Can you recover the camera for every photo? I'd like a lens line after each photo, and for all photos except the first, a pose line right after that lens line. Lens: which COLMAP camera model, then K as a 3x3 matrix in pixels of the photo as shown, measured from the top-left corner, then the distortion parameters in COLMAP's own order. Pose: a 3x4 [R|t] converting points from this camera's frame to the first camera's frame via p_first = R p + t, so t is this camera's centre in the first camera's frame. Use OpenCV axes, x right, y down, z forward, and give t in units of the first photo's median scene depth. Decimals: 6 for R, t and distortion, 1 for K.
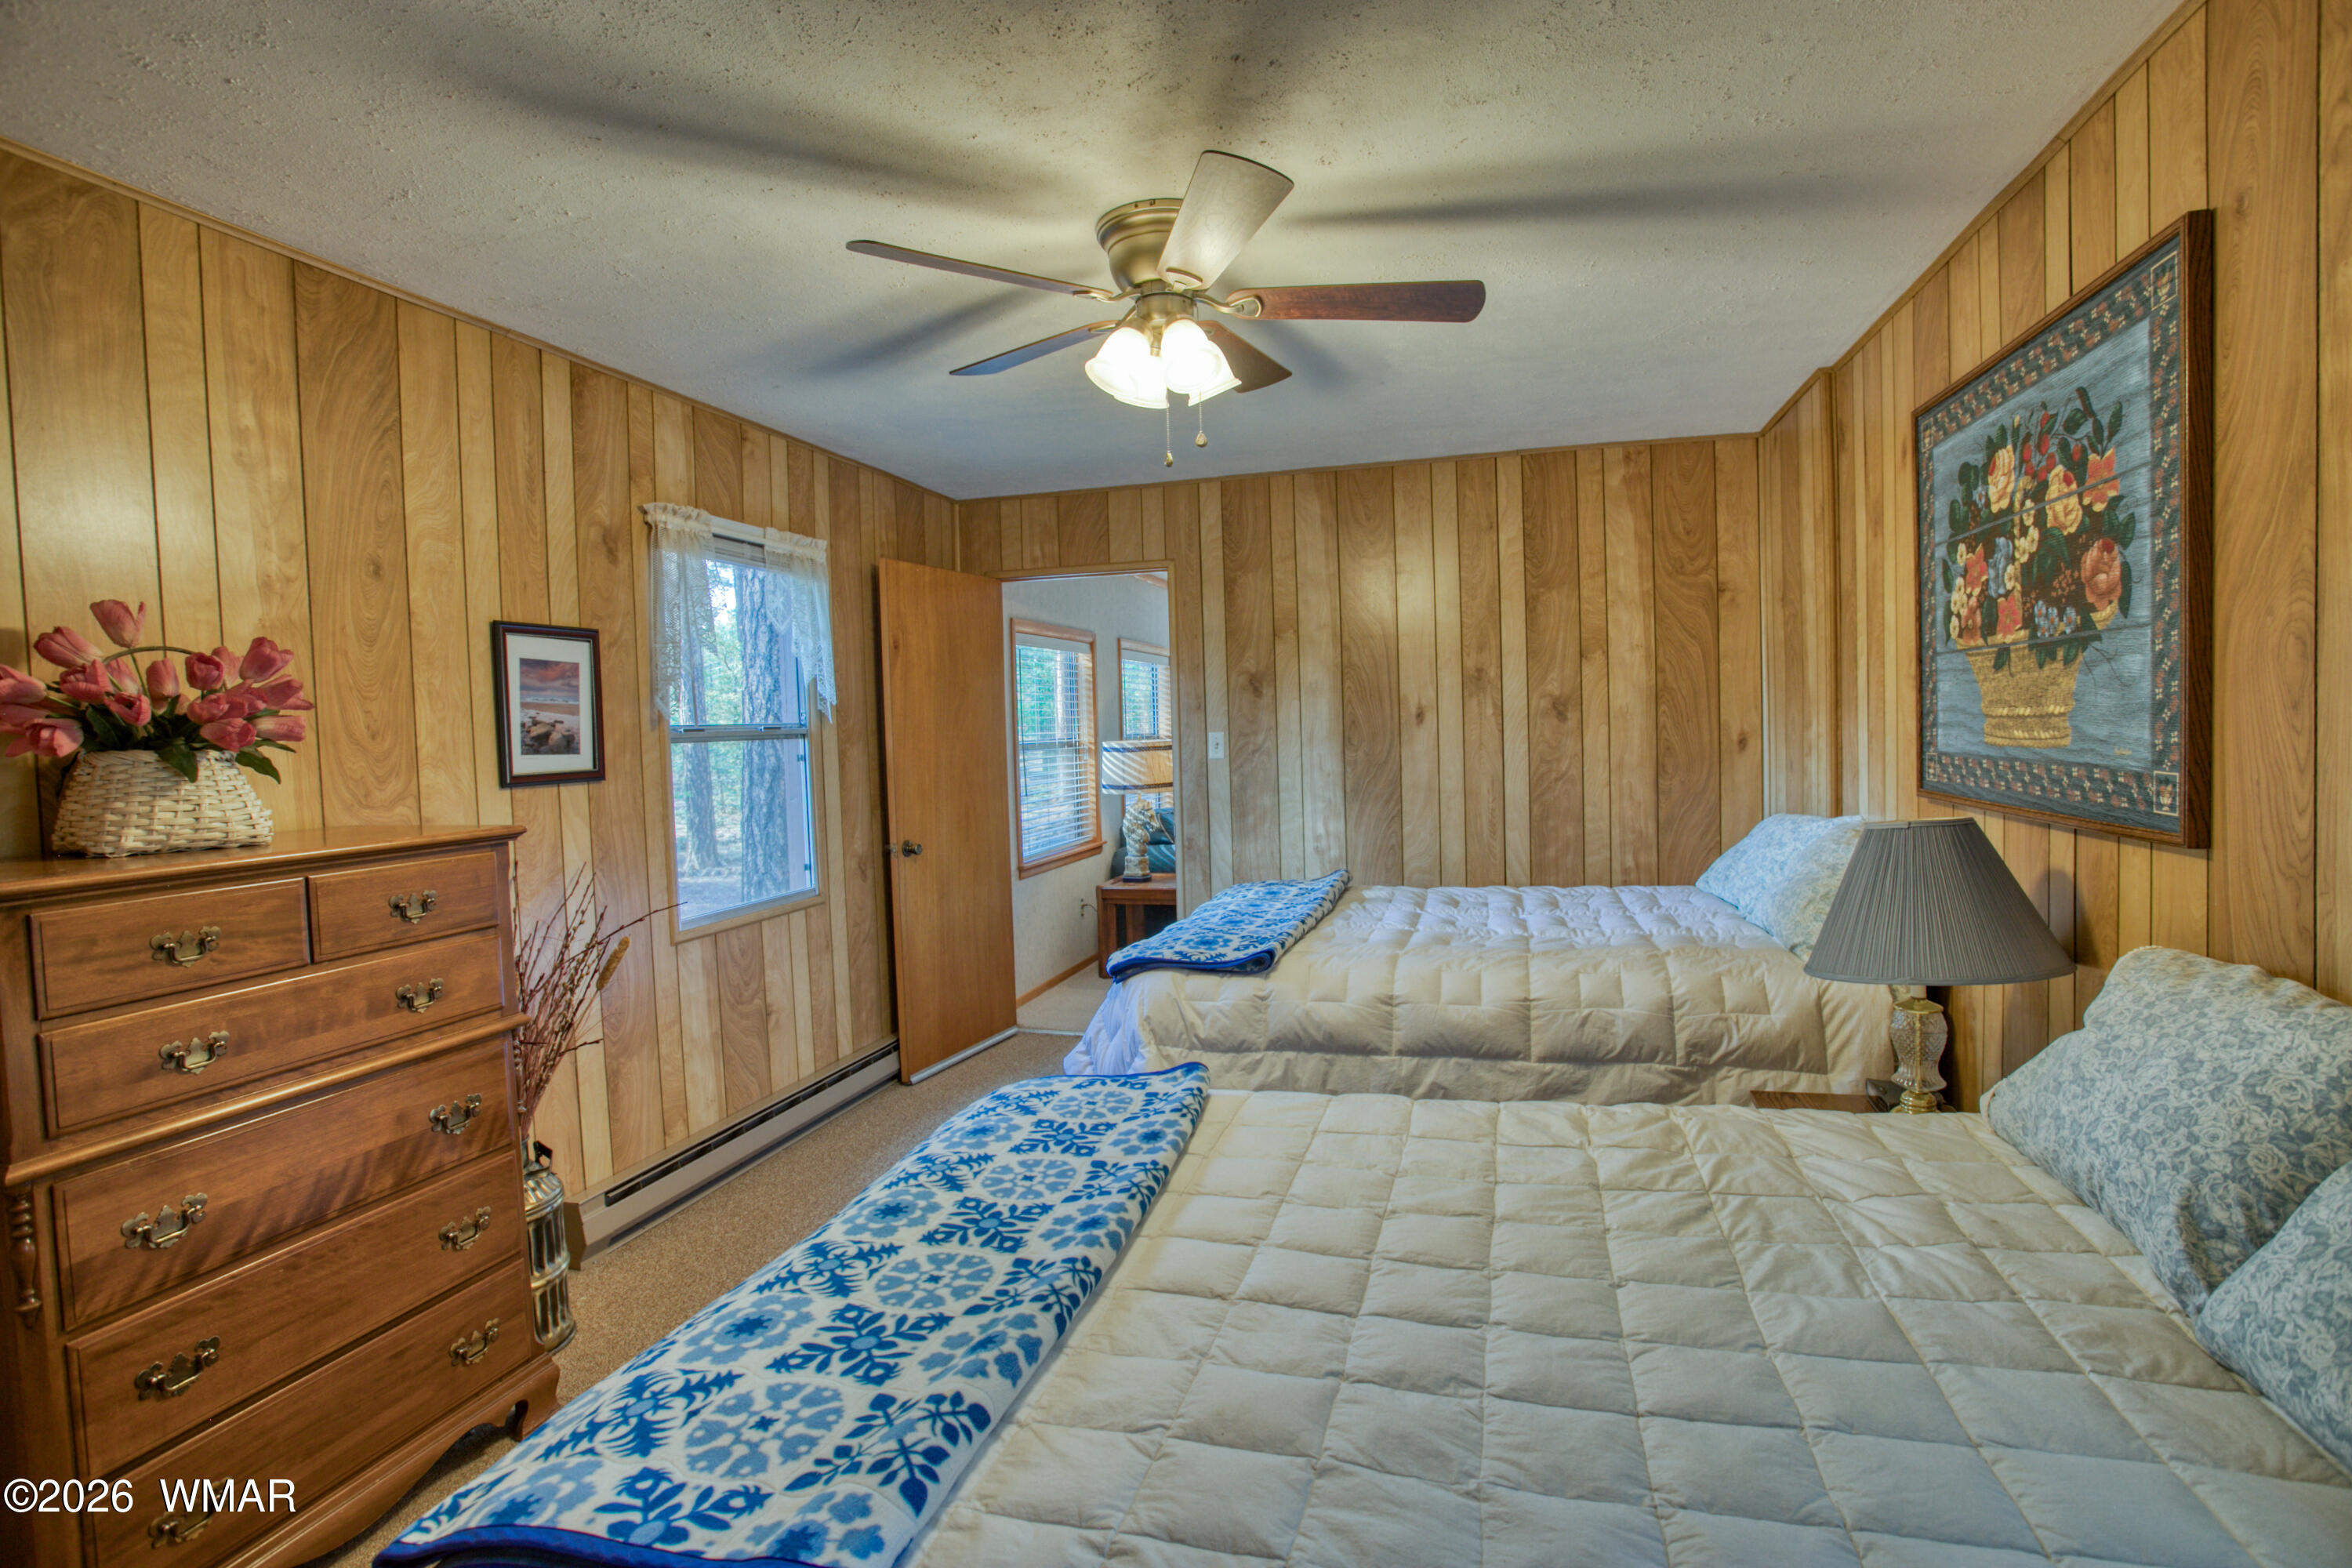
lens RADIAL K [[1158.6, 0, 1187.4], [0, 1158.6, 779.1], [0, 0, 1]] dist [-0.020735, 0.000494]
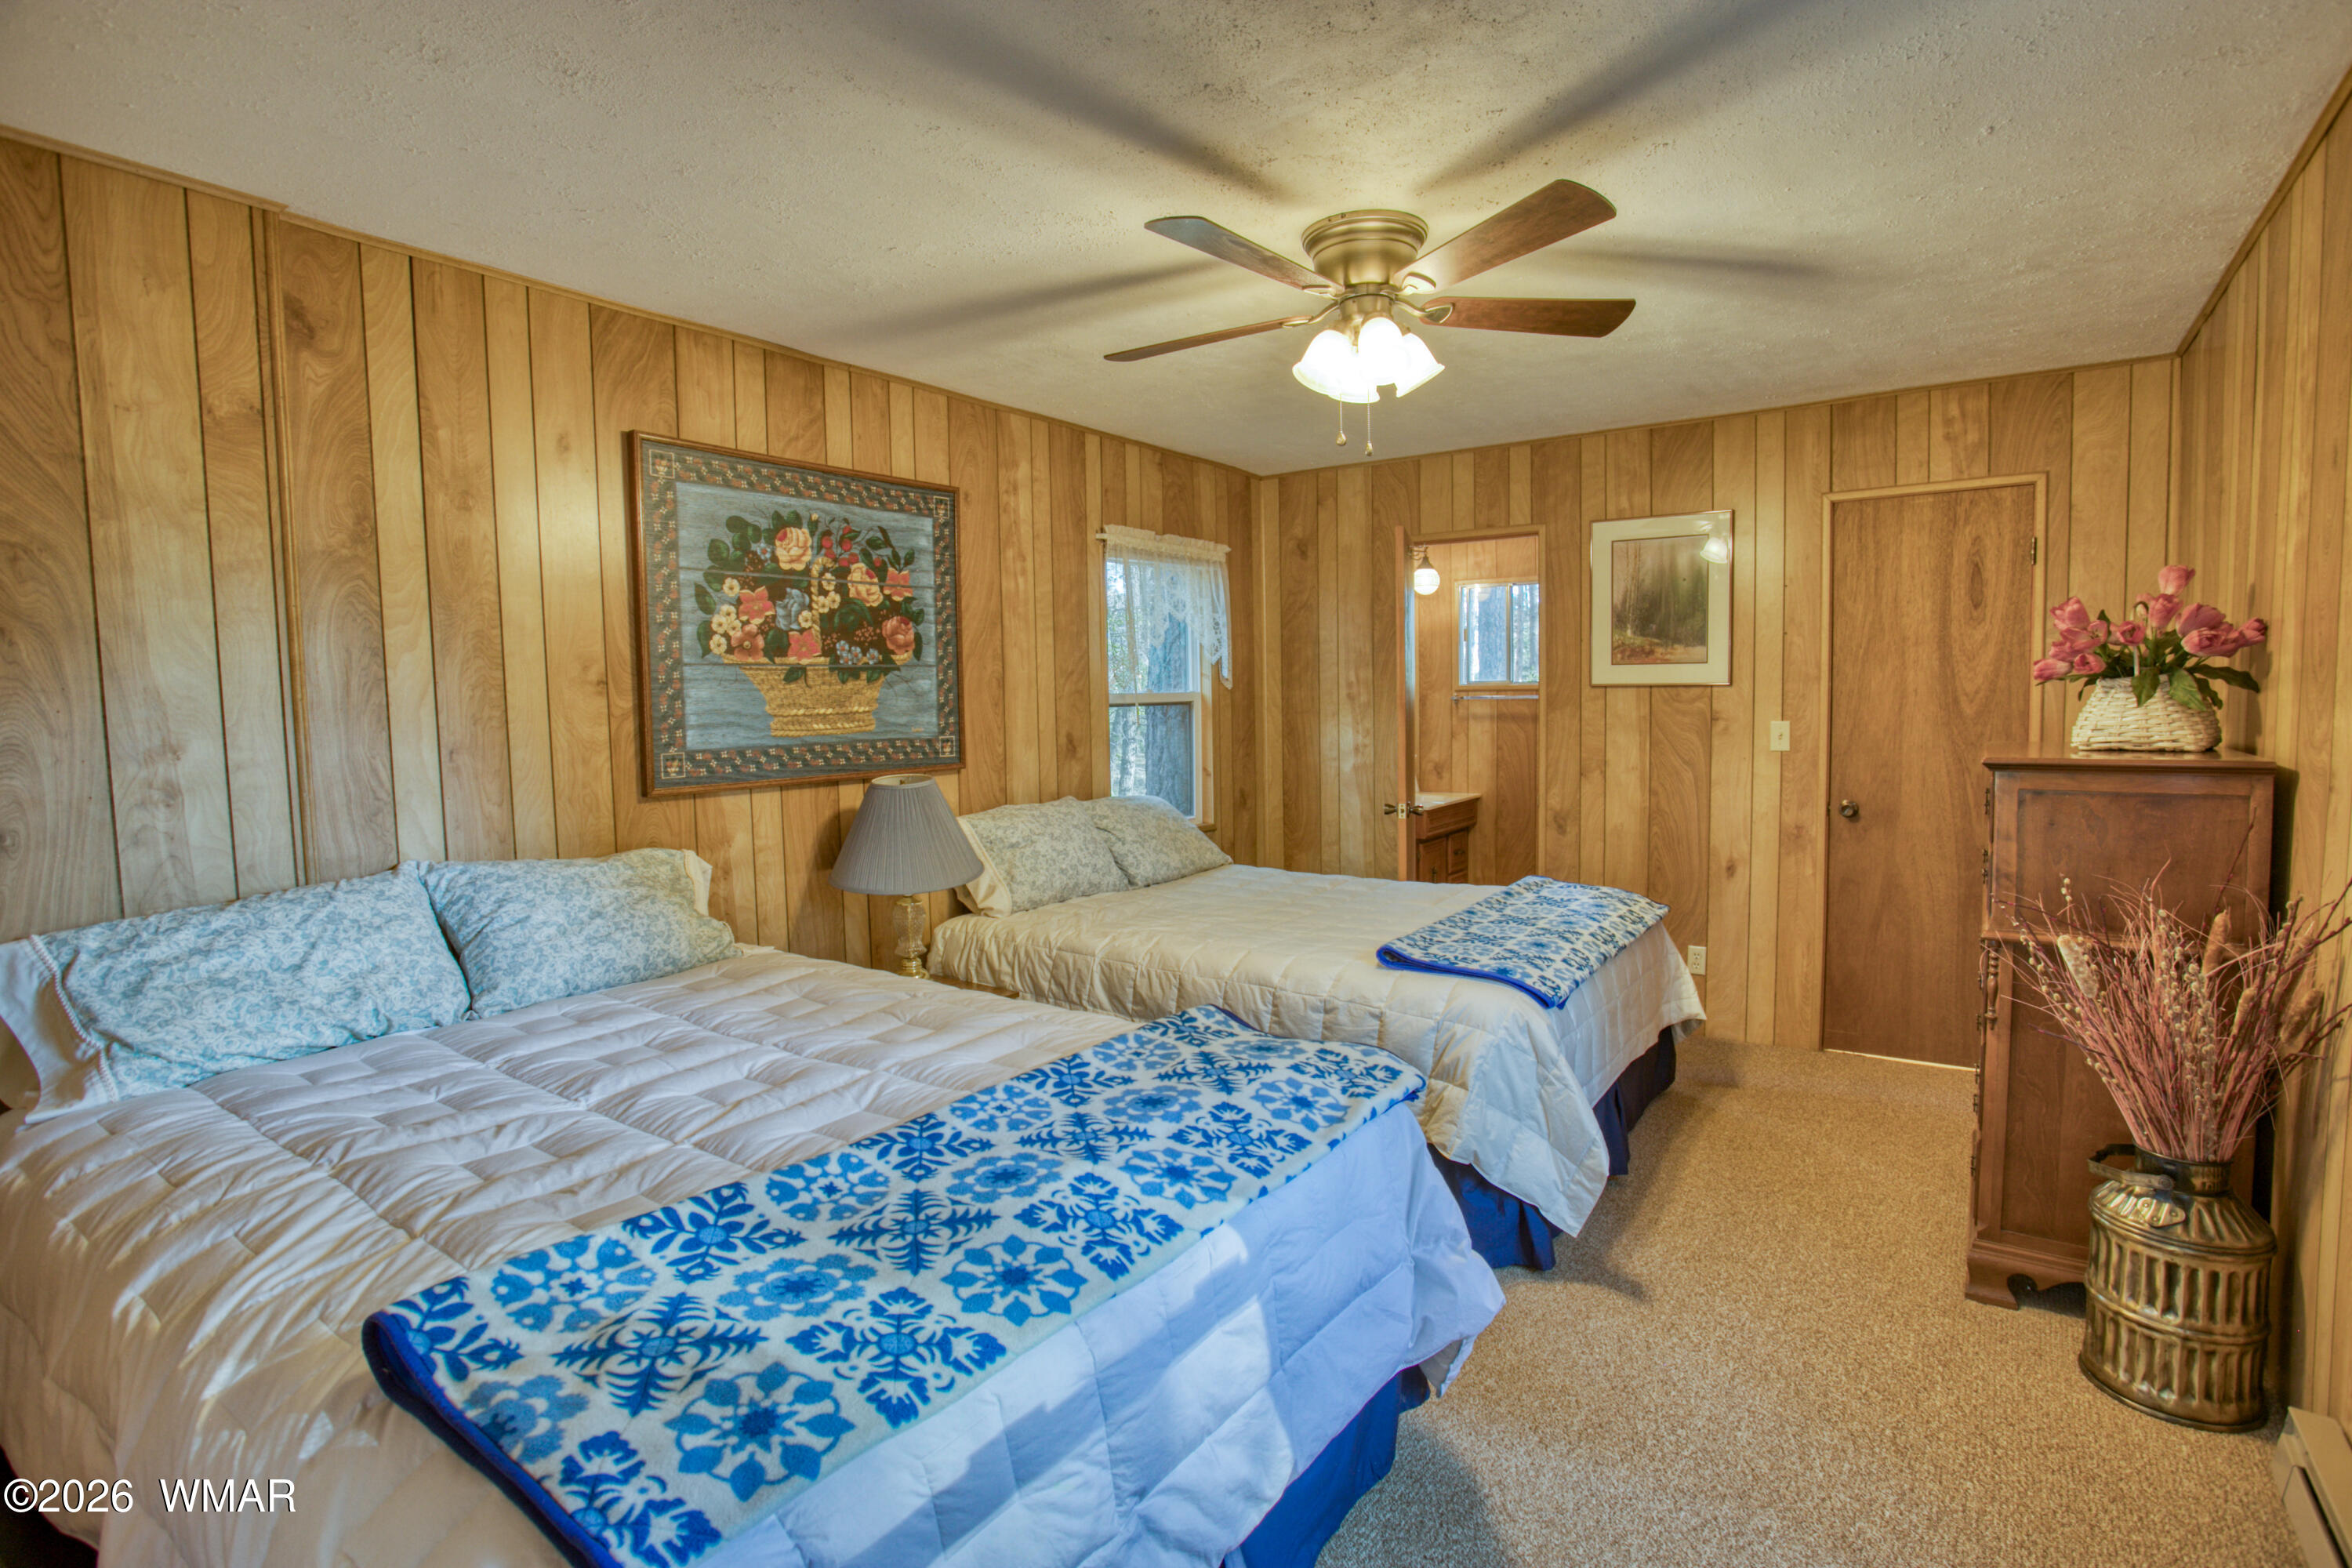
lens RADIAL K [[1158.6, 0, 1187.4], [0, 1158.6, 779.1], [0, 0, 1]] dist [-0.020735, 0.000494]
pose [[-0.940255, 0.032084, 0.338955, -0.260369], [0.071212, 0.992063, 0.103637, -0.105550], [-0.332940, 0.121583, -0.935077, 2.551390]]
